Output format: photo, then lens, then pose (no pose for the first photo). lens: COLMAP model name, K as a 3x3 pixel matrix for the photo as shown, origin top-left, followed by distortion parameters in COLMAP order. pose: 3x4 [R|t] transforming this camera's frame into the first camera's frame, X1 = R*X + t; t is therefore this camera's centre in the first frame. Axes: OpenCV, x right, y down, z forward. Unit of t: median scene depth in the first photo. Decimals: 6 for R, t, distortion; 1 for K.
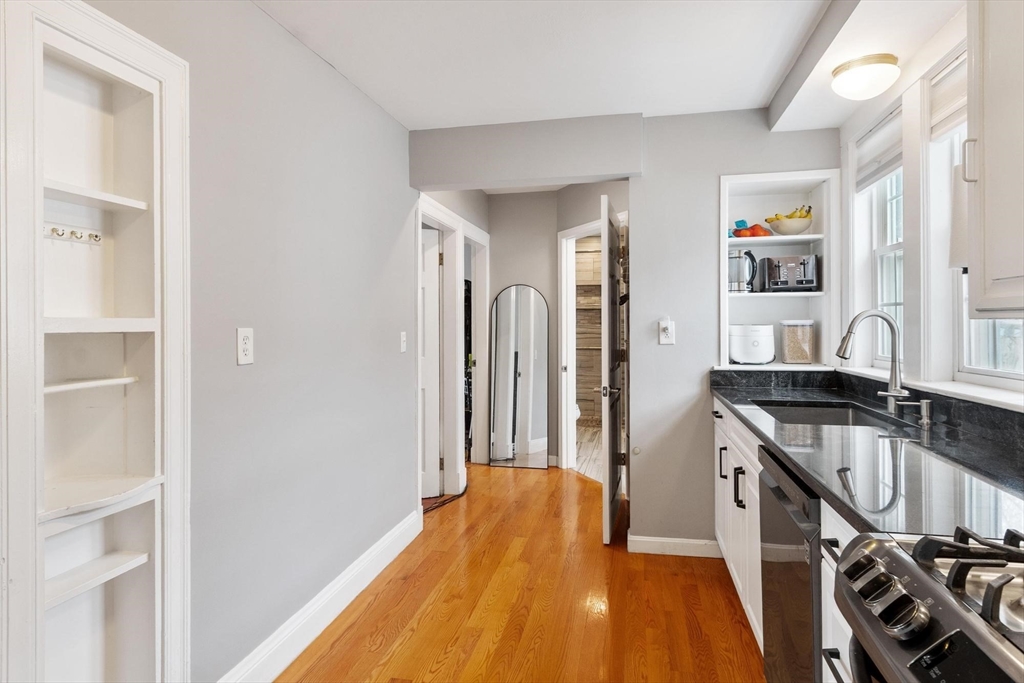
lens RADIAL K [[575.7, 0, 512.3], [0, 575.7, 322.3], [0, 0, 1]] dist [0.001512, 0.000350]
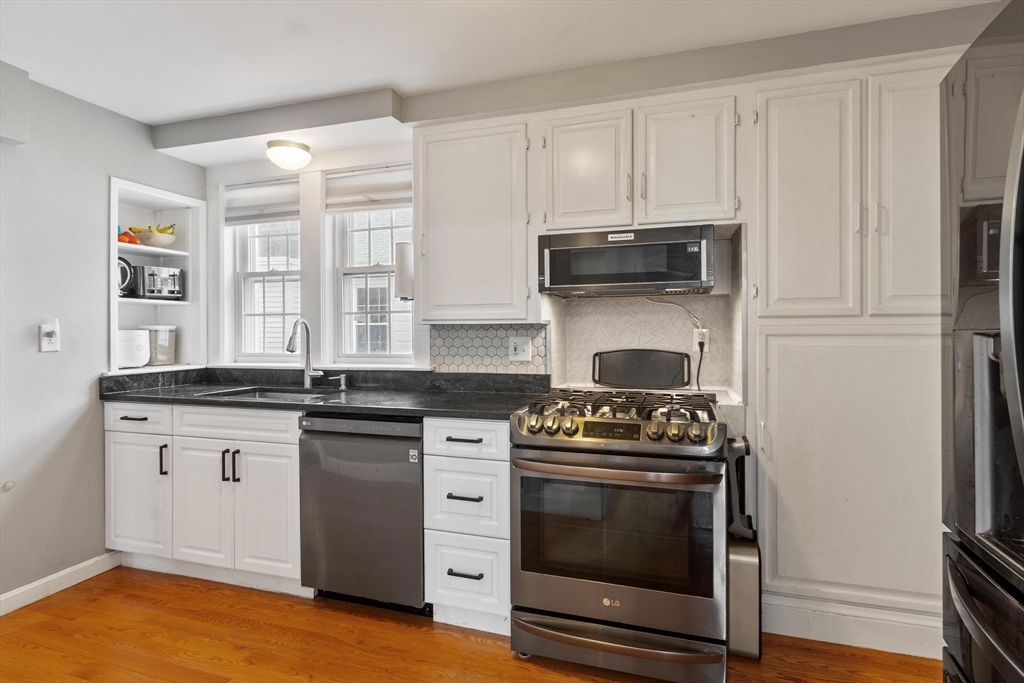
lens RADIAL K [[529.8, 0, 510.3], [0, 529.8, 334.6], [0, 0, 1]] dist [0.001259, -0.001100]
pose [[0.109380, -0.000575, 0.994000, -0.454059], [0.000906, 0.999999, 0.000479, 0.013640], [-0.994000, 0.000848, 0.109381, 0.230642]]
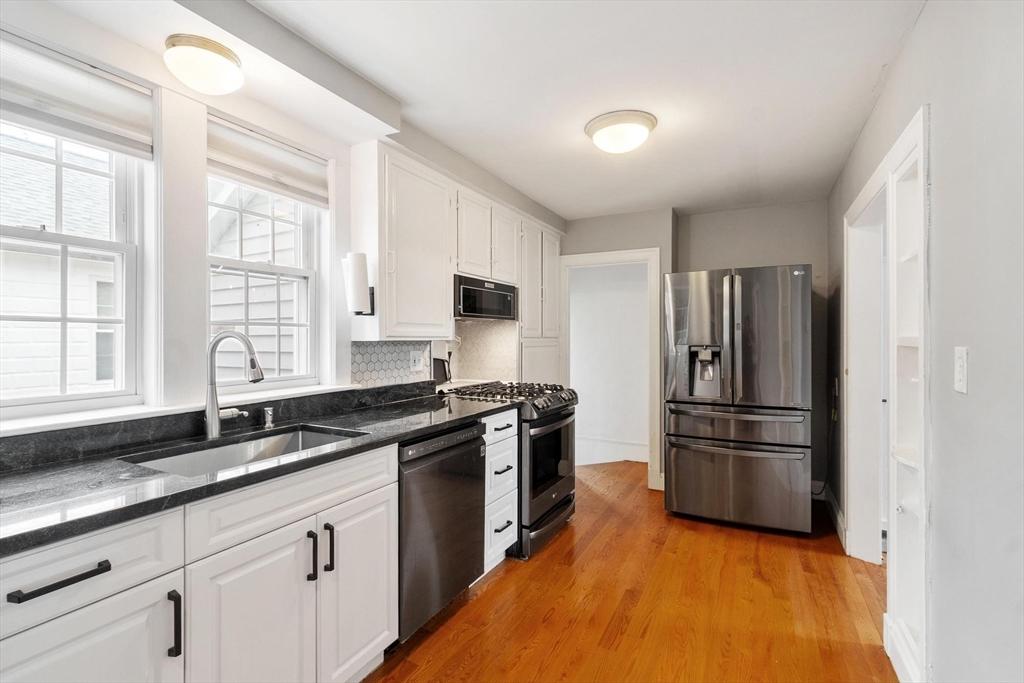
lens RADIAL K [[463.8, 0, 512.0], [0, 463.8, 341.5], [0, 0, 1]] dist [0.000079, -0.000130]
pose [[-0.961342, 0.007411, 0.275257, -0.023964], [0.008268, 0.999964, 0.001953, -0.001271], [-0.275233, 0.004153, -0.961369, 1.133415]]
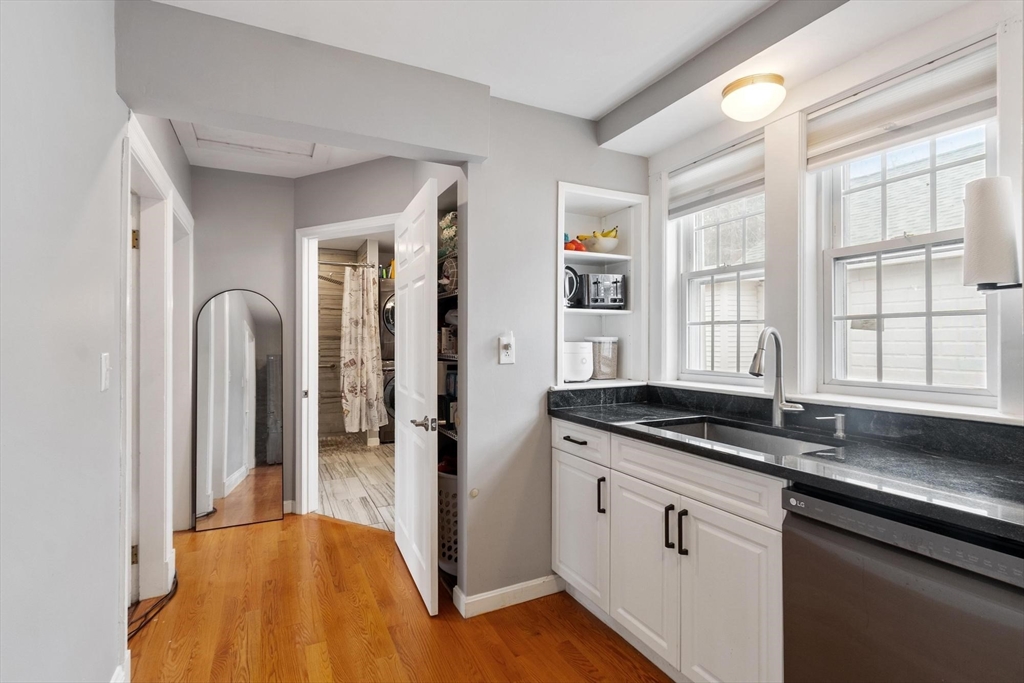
lens RADIAL K [[489.4, 0, 512.5], [0, 489.4, 338.9], [0, 0, 1]] dist [-0.000551, -0.000128]
pose [[0.784587, 0.006139, 0.619989, -0.185048], [-0.005198, 0.999981, -0.003324, 0.003389], [-0.619997, -0.000615, 0.784604, 0.424724]]
